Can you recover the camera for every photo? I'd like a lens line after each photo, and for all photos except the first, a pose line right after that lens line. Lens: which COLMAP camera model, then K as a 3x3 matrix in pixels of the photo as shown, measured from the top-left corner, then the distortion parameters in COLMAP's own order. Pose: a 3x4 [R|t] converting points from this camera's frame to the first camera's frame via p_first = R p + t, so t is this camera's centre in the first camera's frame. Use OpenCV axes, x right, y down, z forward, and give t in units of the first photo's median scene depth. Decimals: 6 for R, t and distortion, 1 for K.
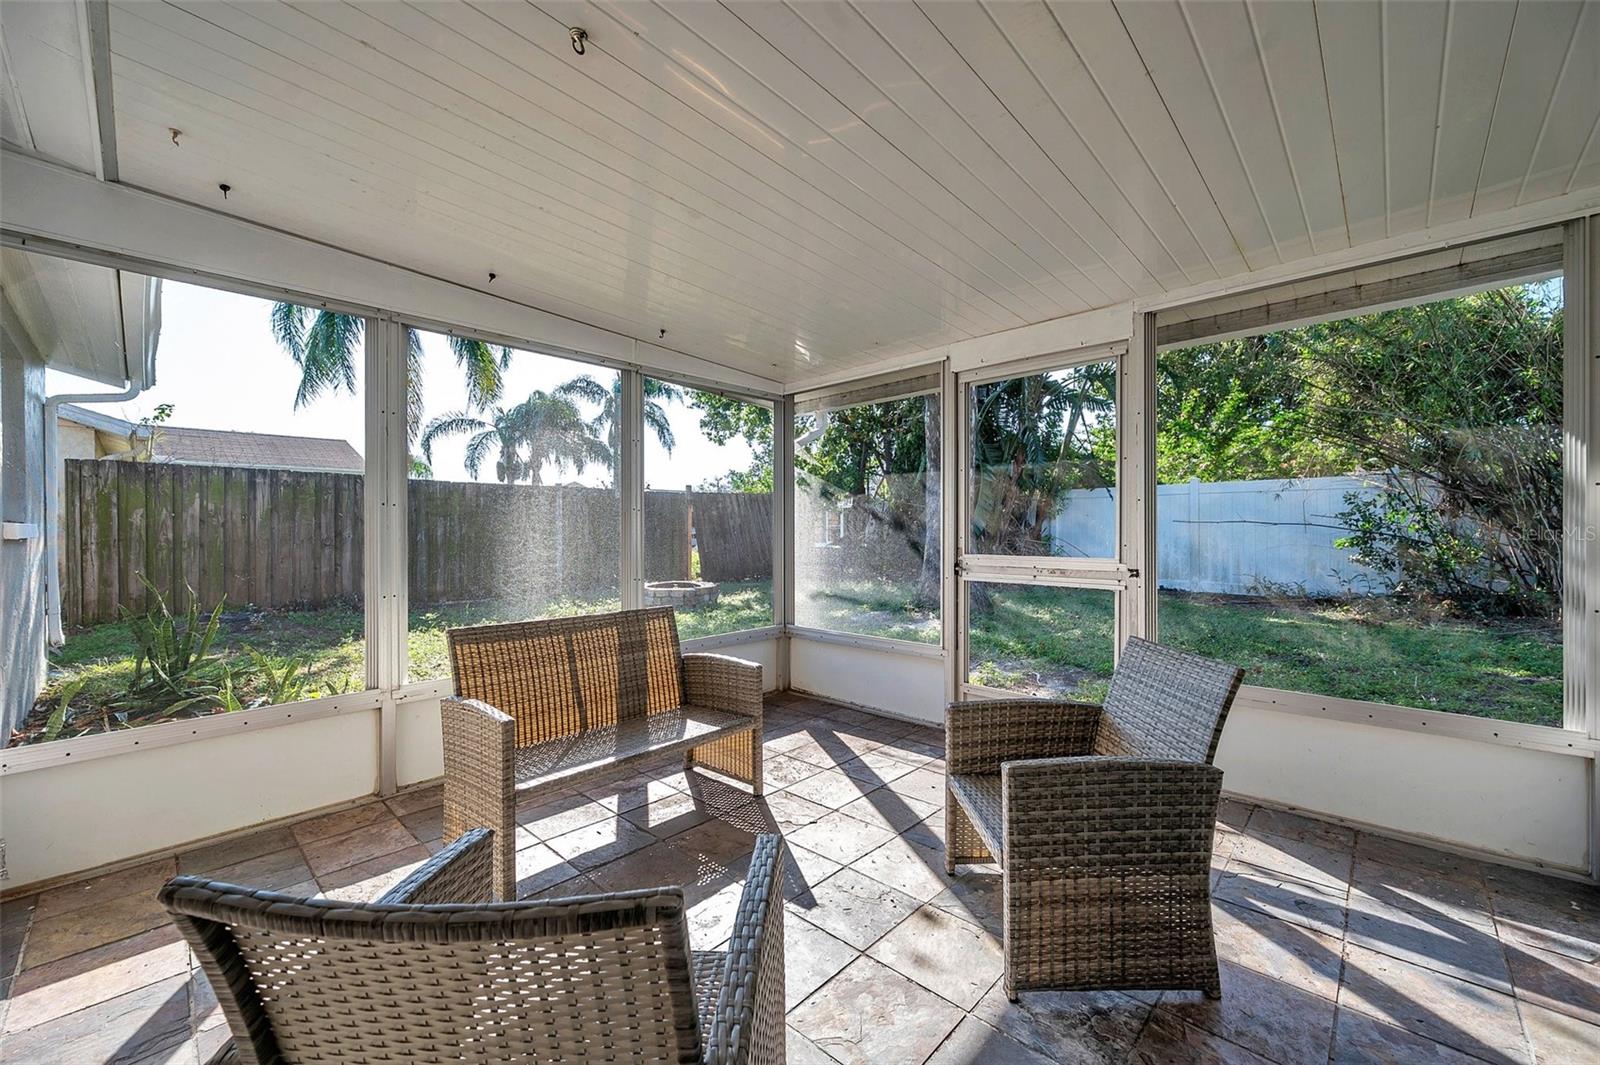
lens RADIAL K [[634.1, 0, 805.0], [0, 634.1, 536.8], [0, 0, 1]] dist [-0.000127, -0.000343]
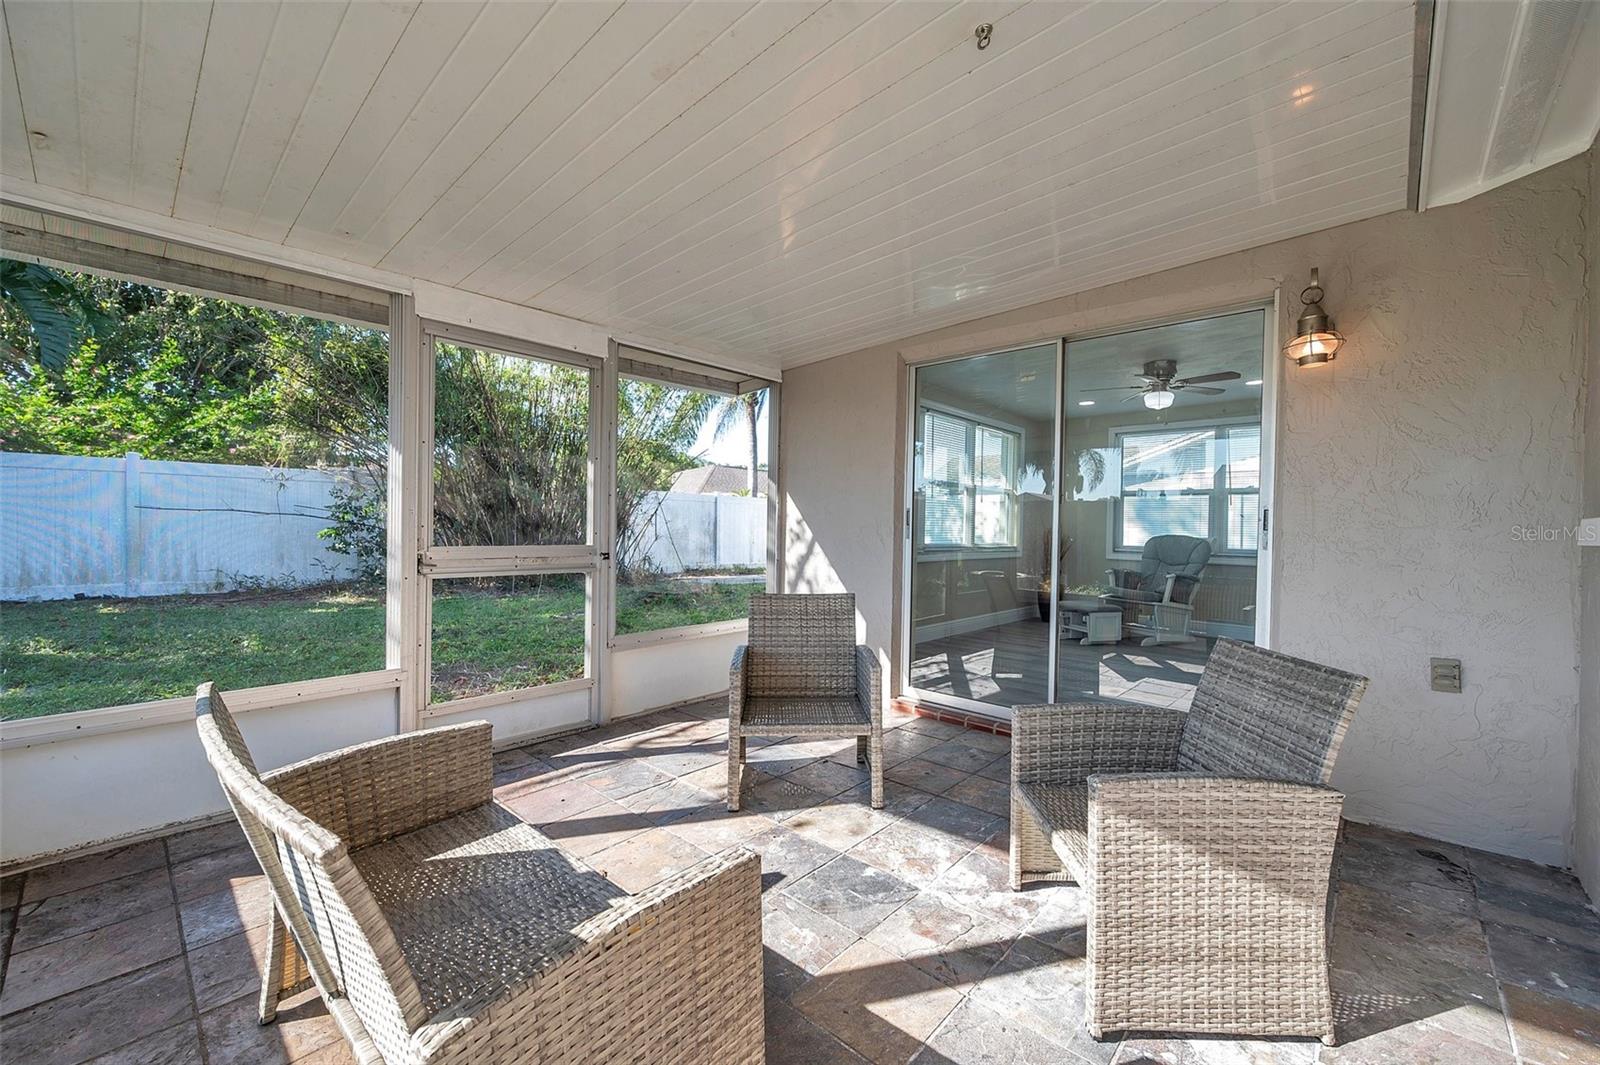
lens RADIAL K [[634.1, 0, 805.5], [0, 634.1, 533.8], [0, 0, 1]] dist [-0.000127, -0.000343]
pose [[-0.018978, -0.007999, 0.999788, -0.215705], [-0.000350, 0.999968, 0.007994, 0.001996], [-0.999820, -0.000198, -0.018980, 0.205524]]
